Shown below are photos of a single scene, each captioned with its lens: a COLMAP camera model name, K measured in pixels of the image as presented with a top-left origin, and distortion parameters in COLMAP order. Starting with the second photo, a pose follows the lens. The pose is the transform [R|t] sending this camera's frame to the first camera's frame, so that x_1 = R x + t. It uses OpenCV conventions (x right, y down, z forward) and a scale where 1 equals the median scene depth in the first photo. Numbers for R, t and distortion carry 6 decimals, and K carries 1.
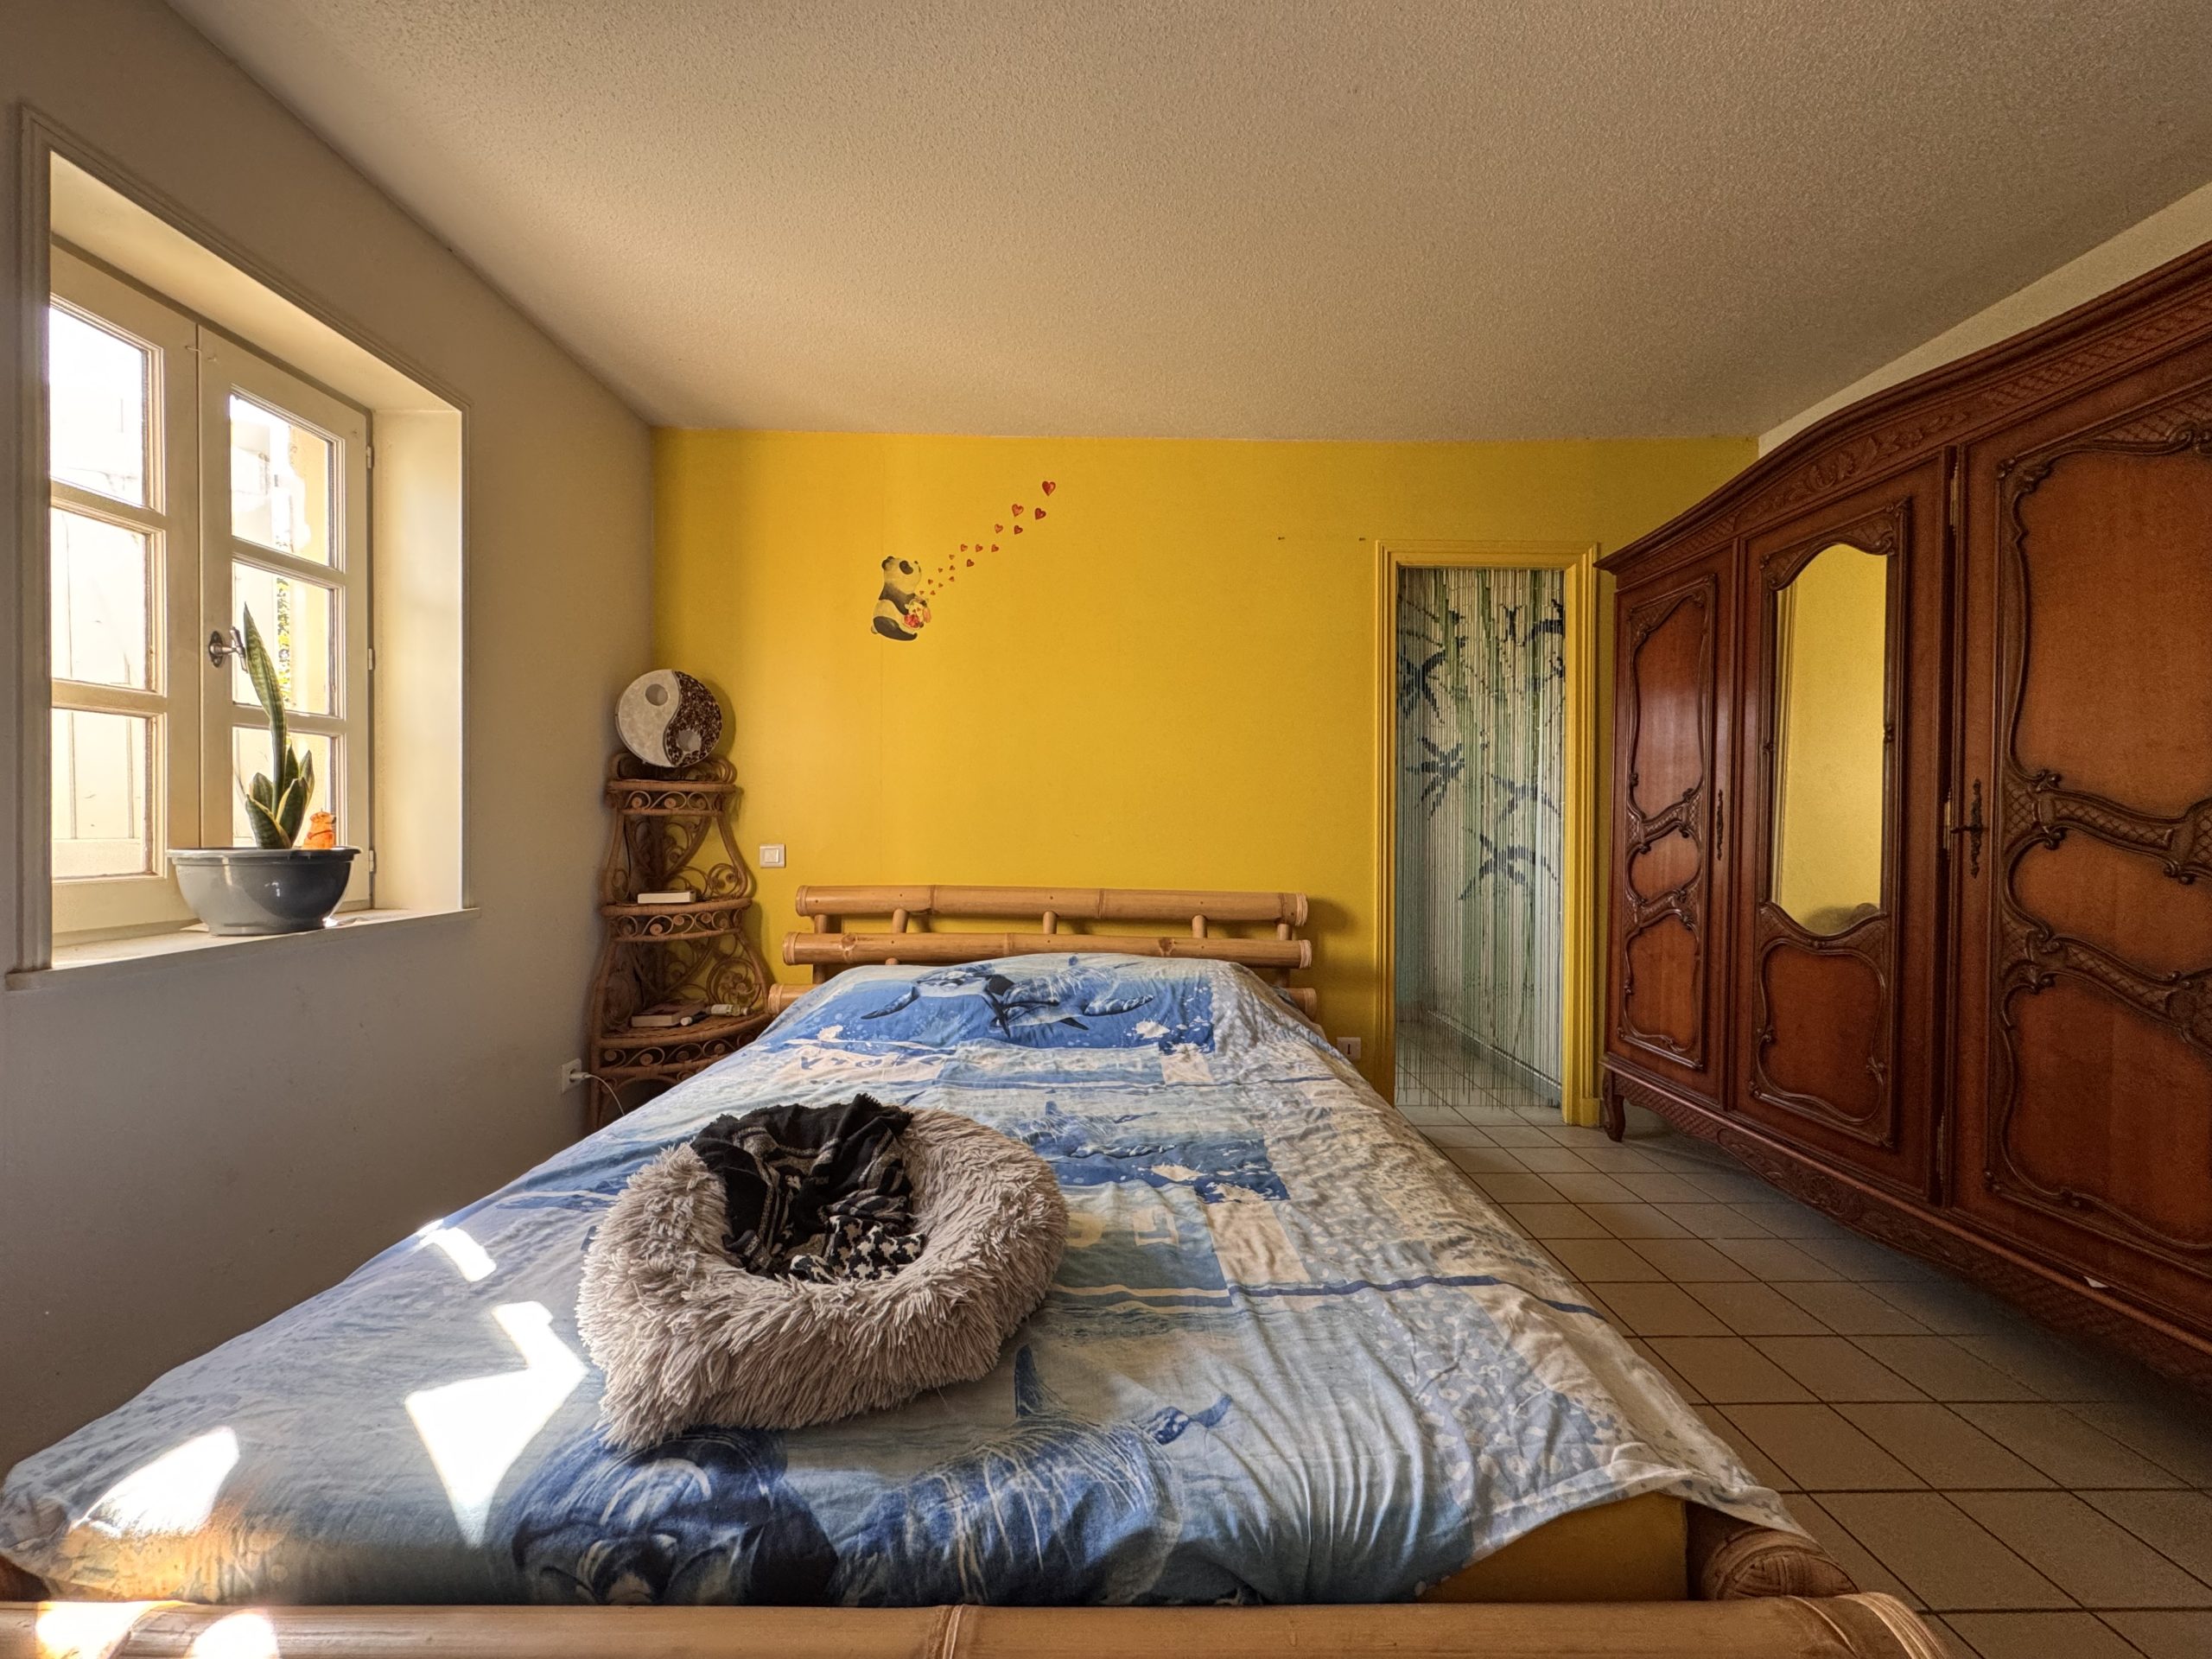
lens RADIAL K [[885.1, 0, 1103.6], [0, 885.1, 832.0], [0, 0, 1]] dist [-0.003341, 0.001336]
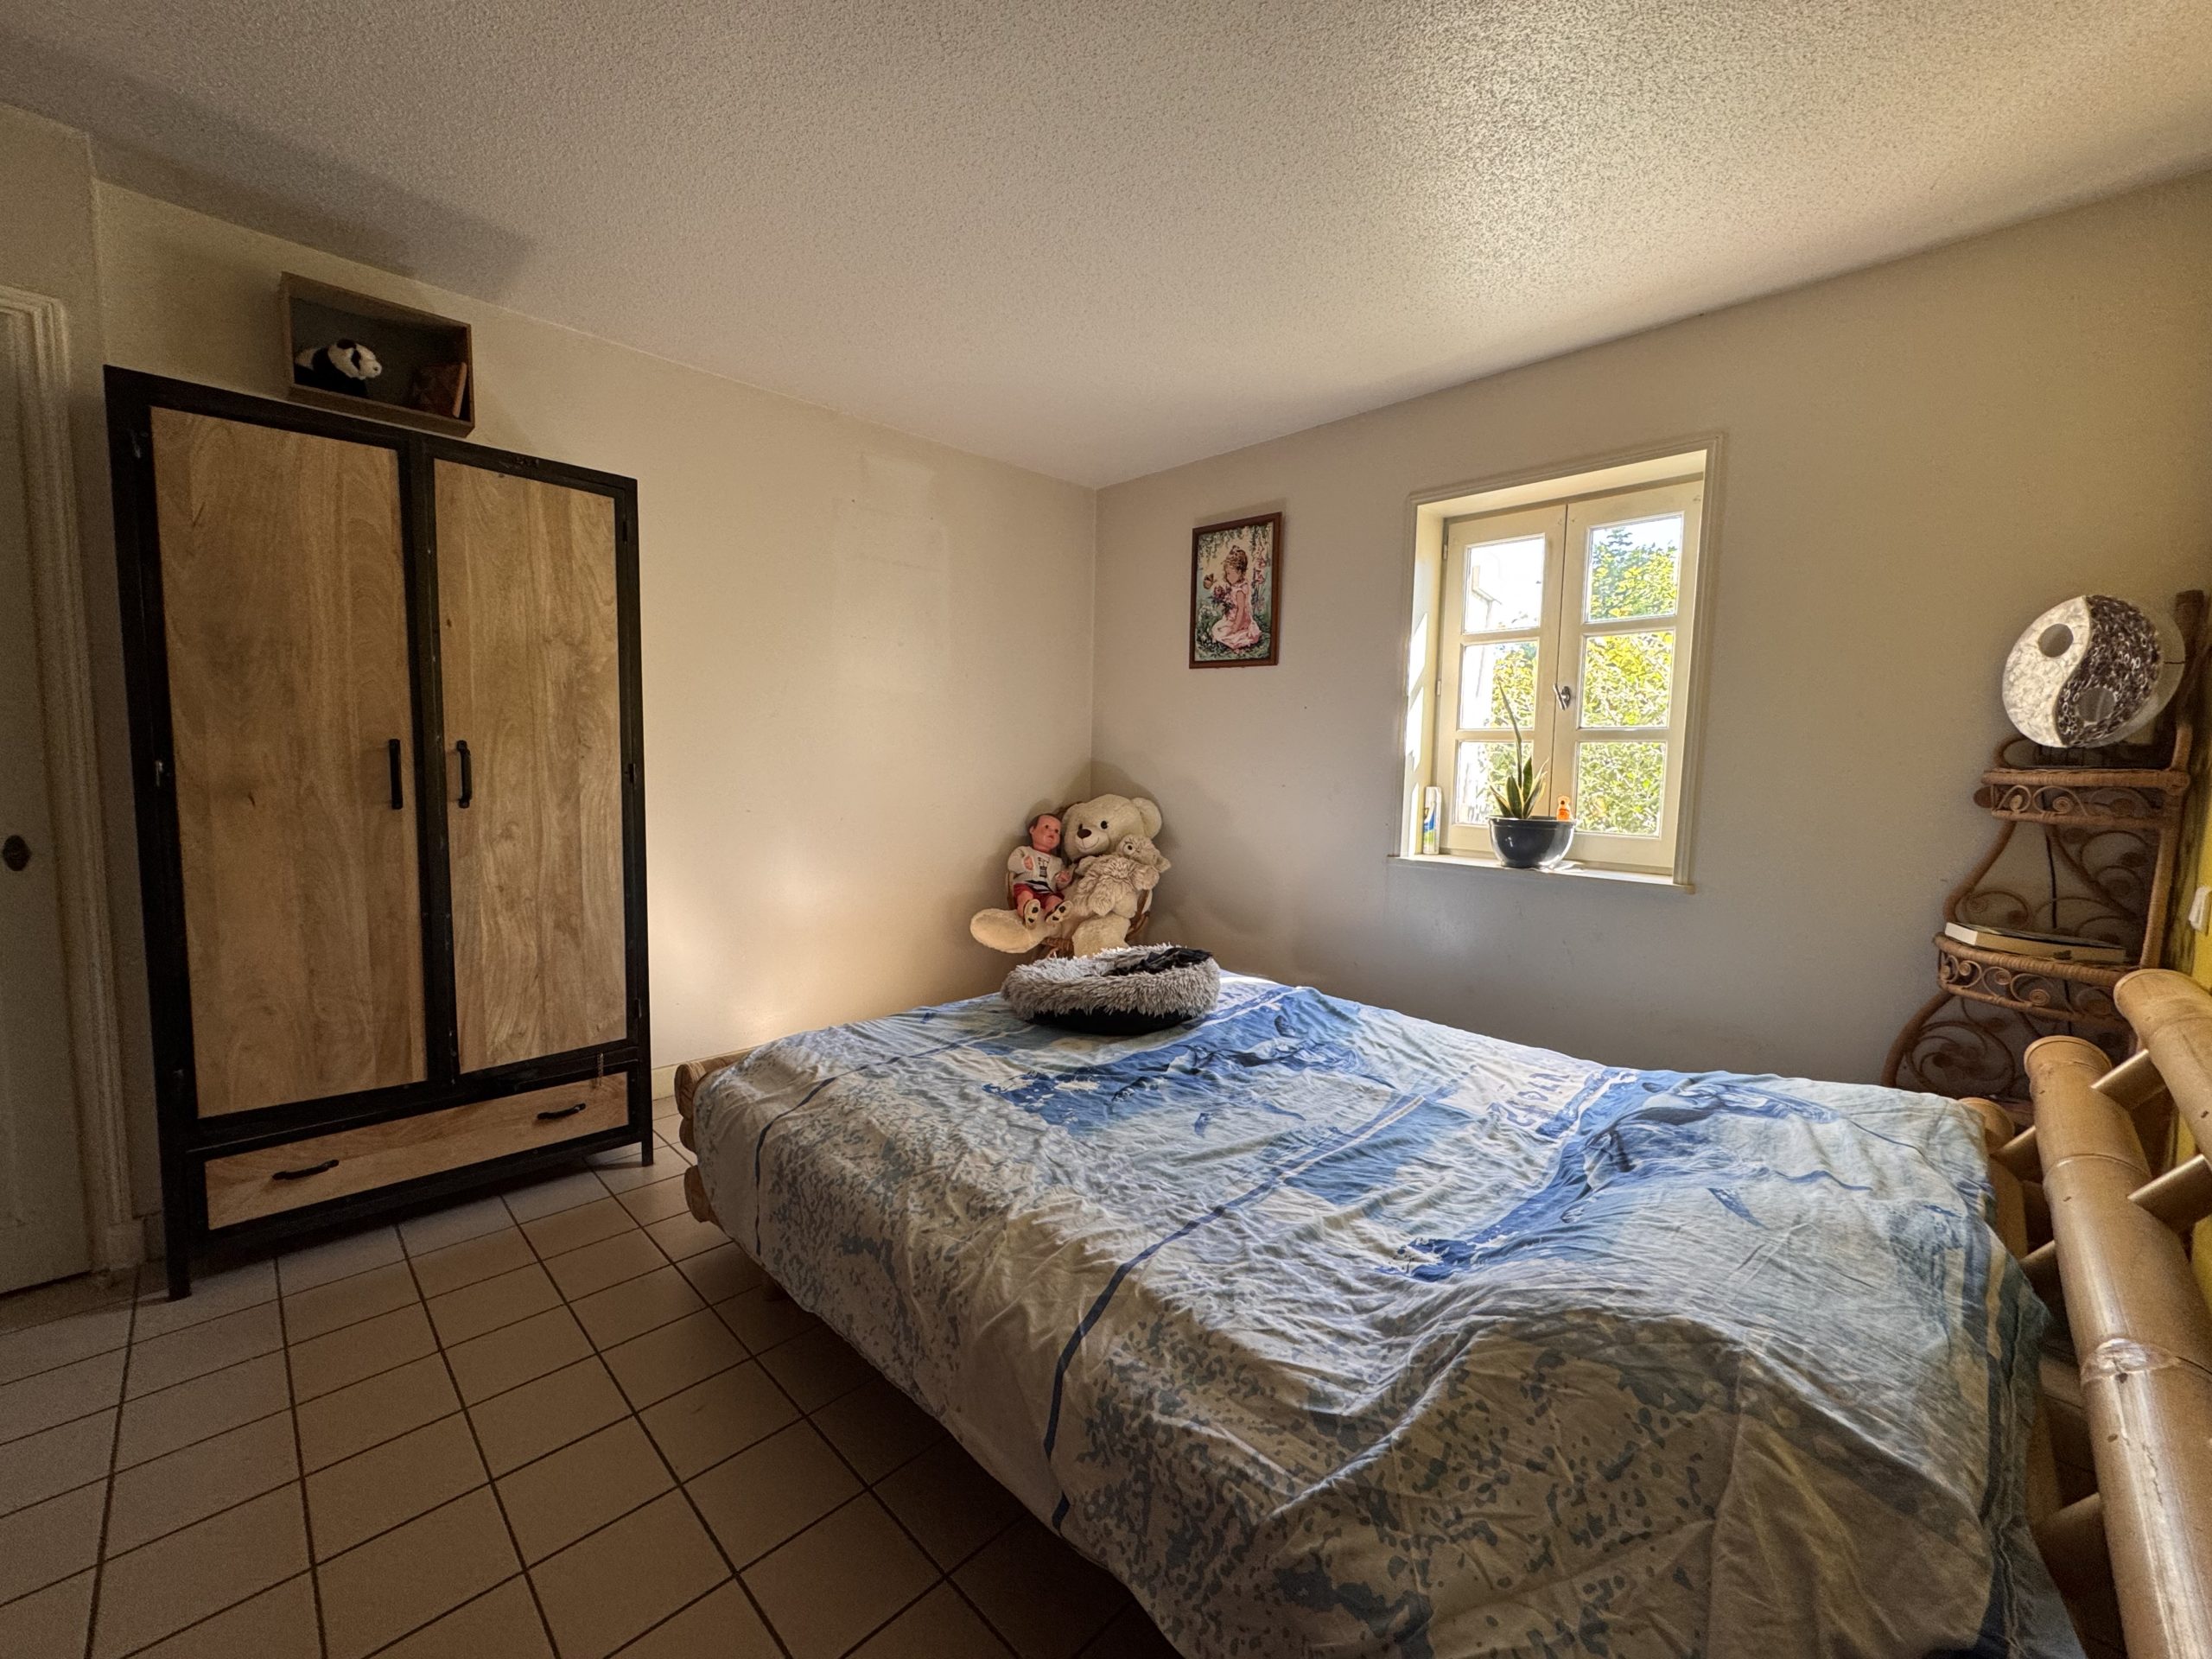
lens RADIAL K [[885.1, 0, 1104.3], [0, 885.1, 828.4], [0, 0, 1]] dist [-0.003341, 0.001336]
pose [[-0.715317, 0.041429, -0.697571, 0.675243], [-0.032618, 0.995173, 0.092552, -0.074009], [0.698038, 0.088958, -0.710513, 1.383041]]
